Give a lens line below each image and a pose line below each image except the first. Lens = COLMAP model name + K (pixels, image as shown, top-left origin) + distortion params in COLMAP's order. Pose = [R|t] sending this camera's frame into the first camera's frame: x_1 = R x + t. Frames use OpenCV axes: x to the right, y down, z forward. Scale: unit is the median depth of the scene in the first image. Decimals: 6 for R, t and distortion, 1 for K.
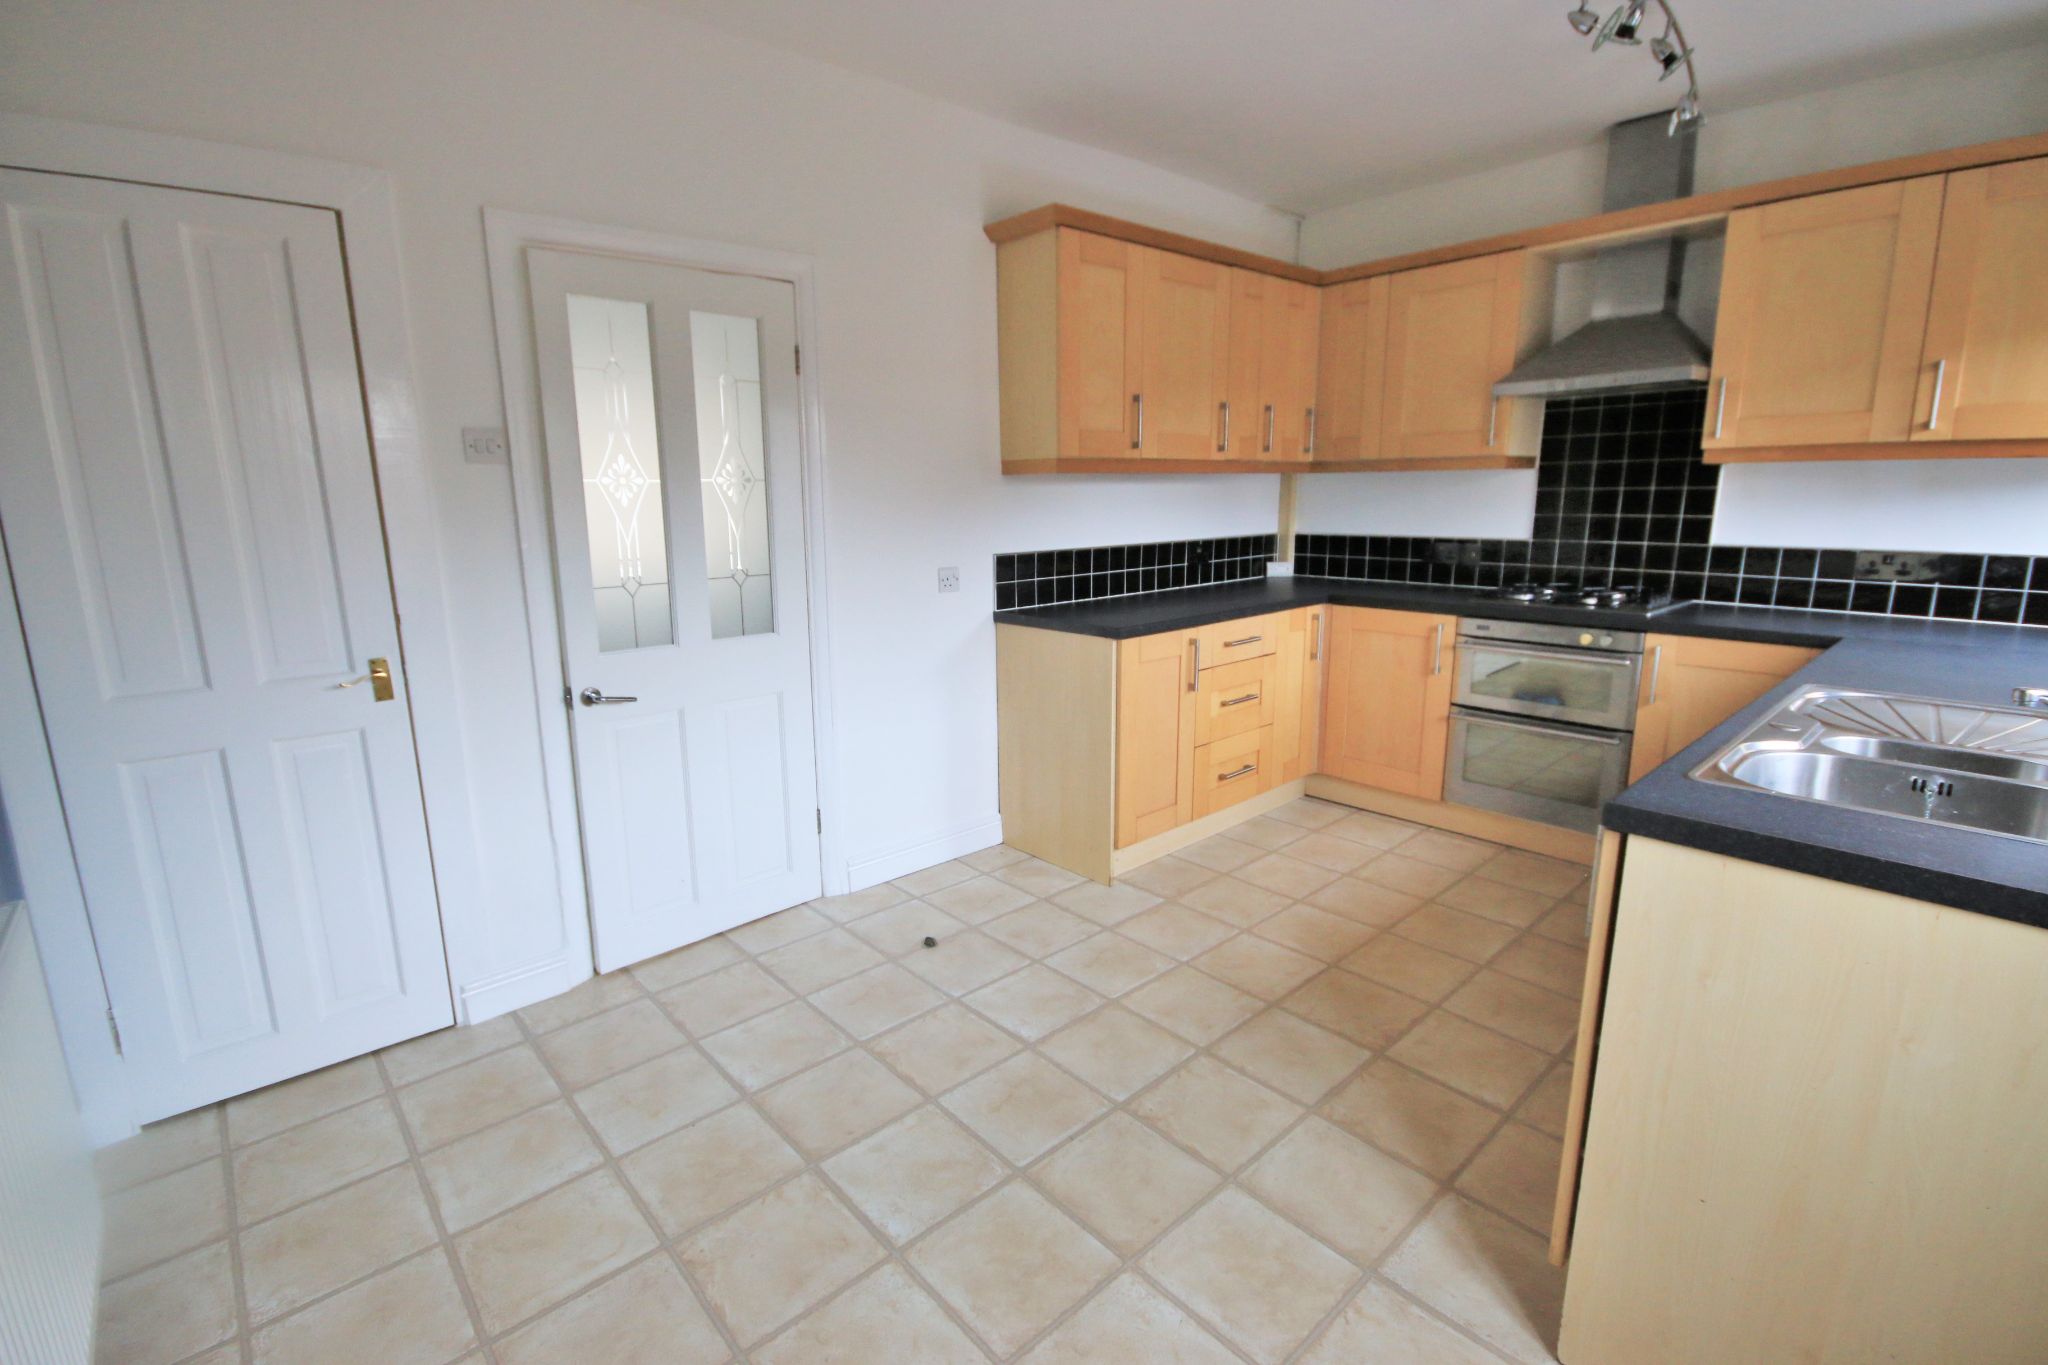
lens RADIAL K [[938.1, 0, 1021.1], [0, 938.1, 686.1], [0, 0, 1]] dist [-0.013857, -0.001866]
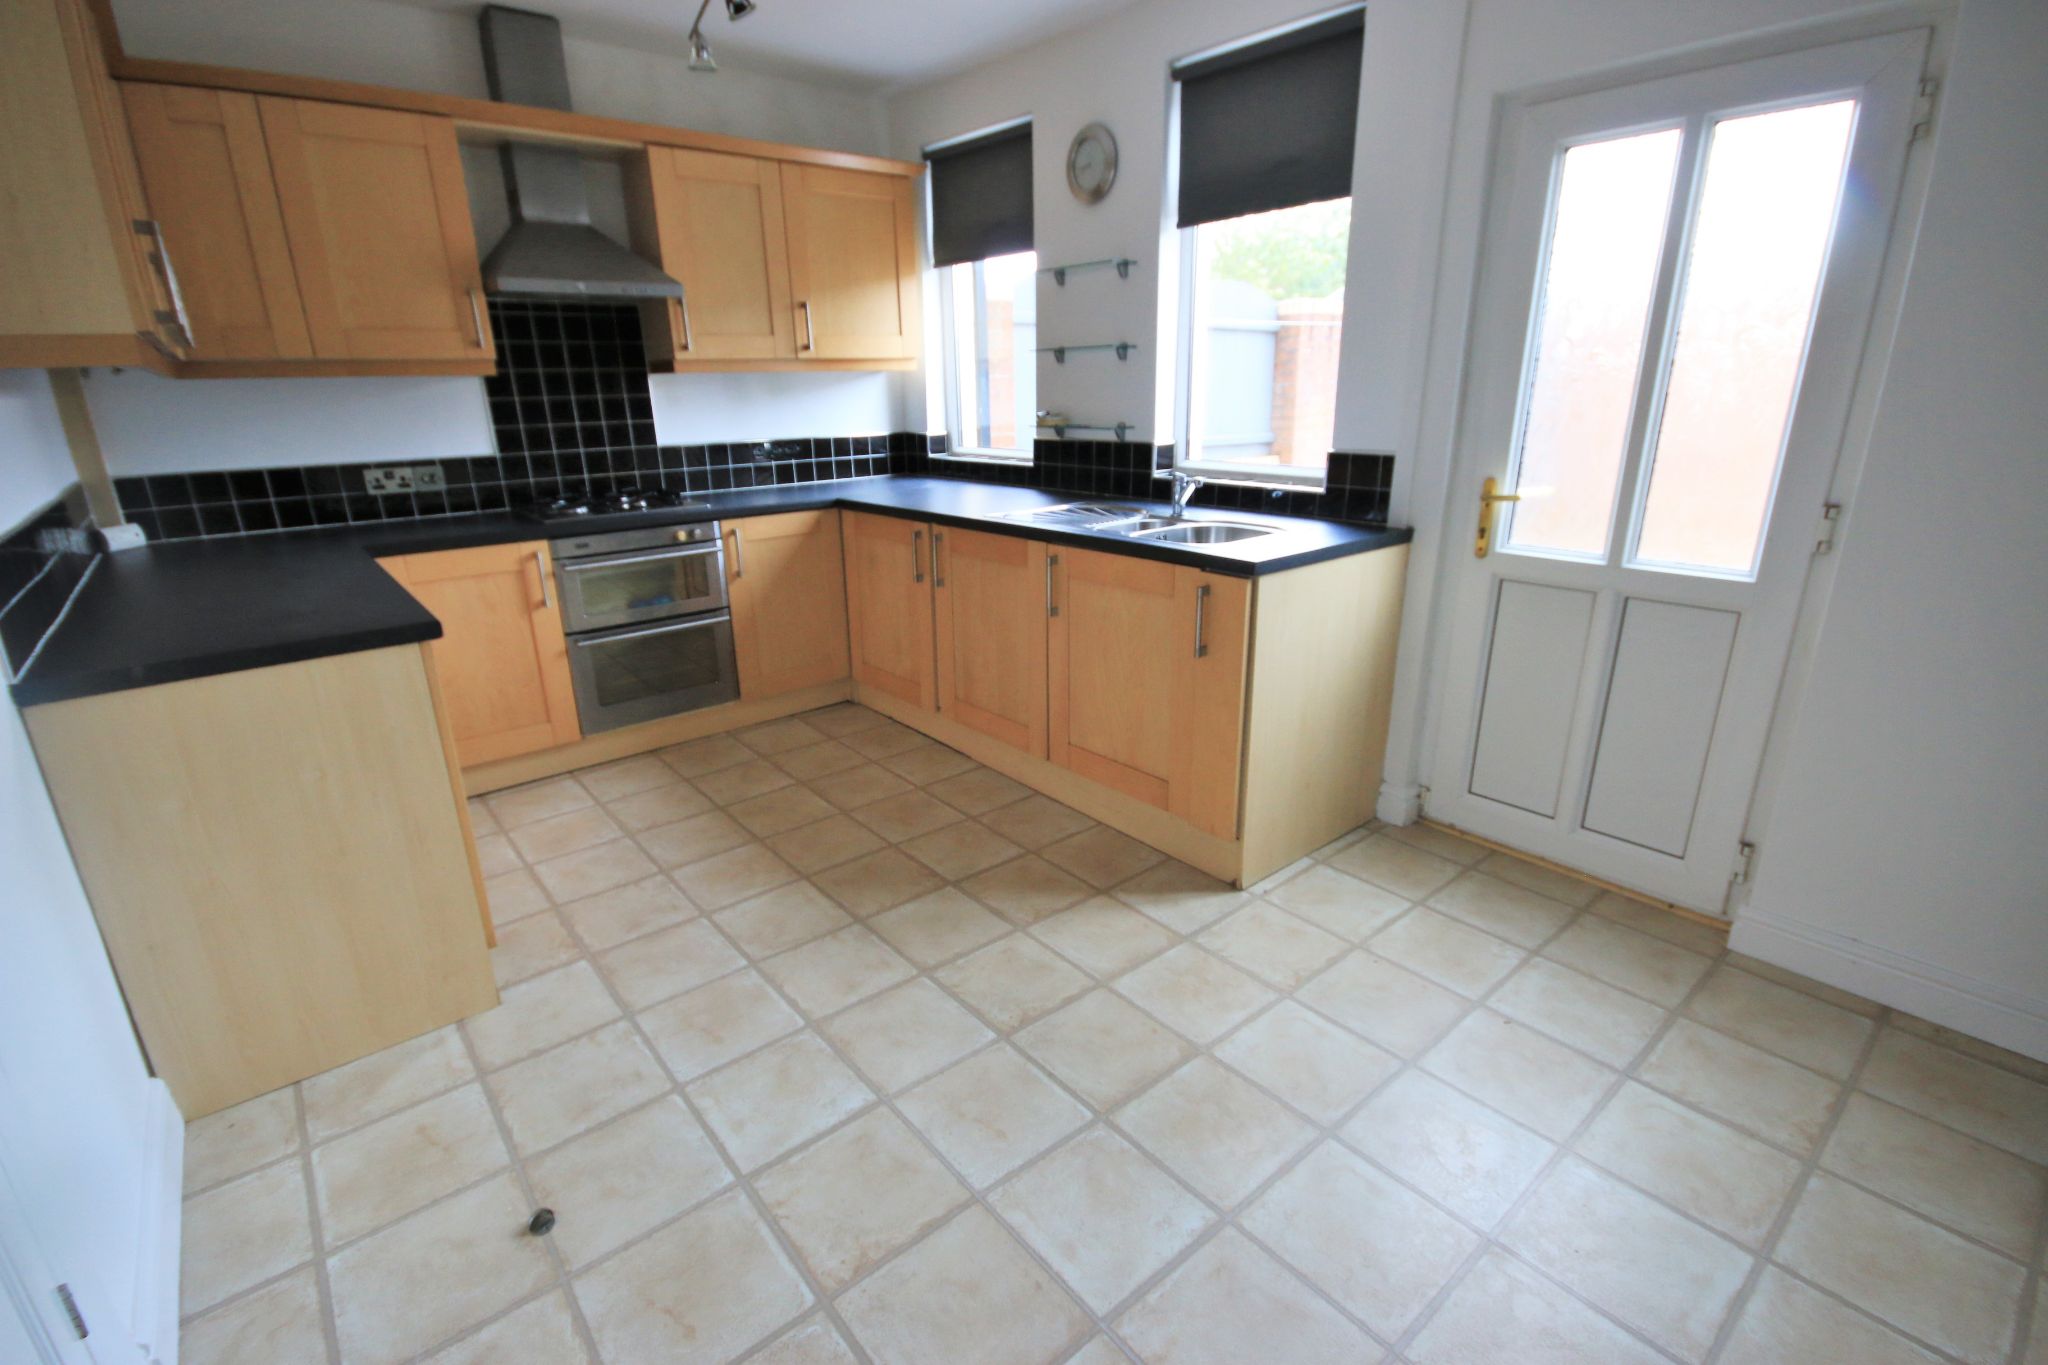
lens RADIAL K [[938.1, 0, 1028.1], [0, 938.1, 675.2], [0, 0, 1]] dist [-0.013857, -0.001866]
pose [[0.019787, -0.282917, 0.958940, -0.488810], [0.216318, 0.937621, 0.272164, -0.109650], [-0.976122, 0.202051, 0.079753, 0.558870]]
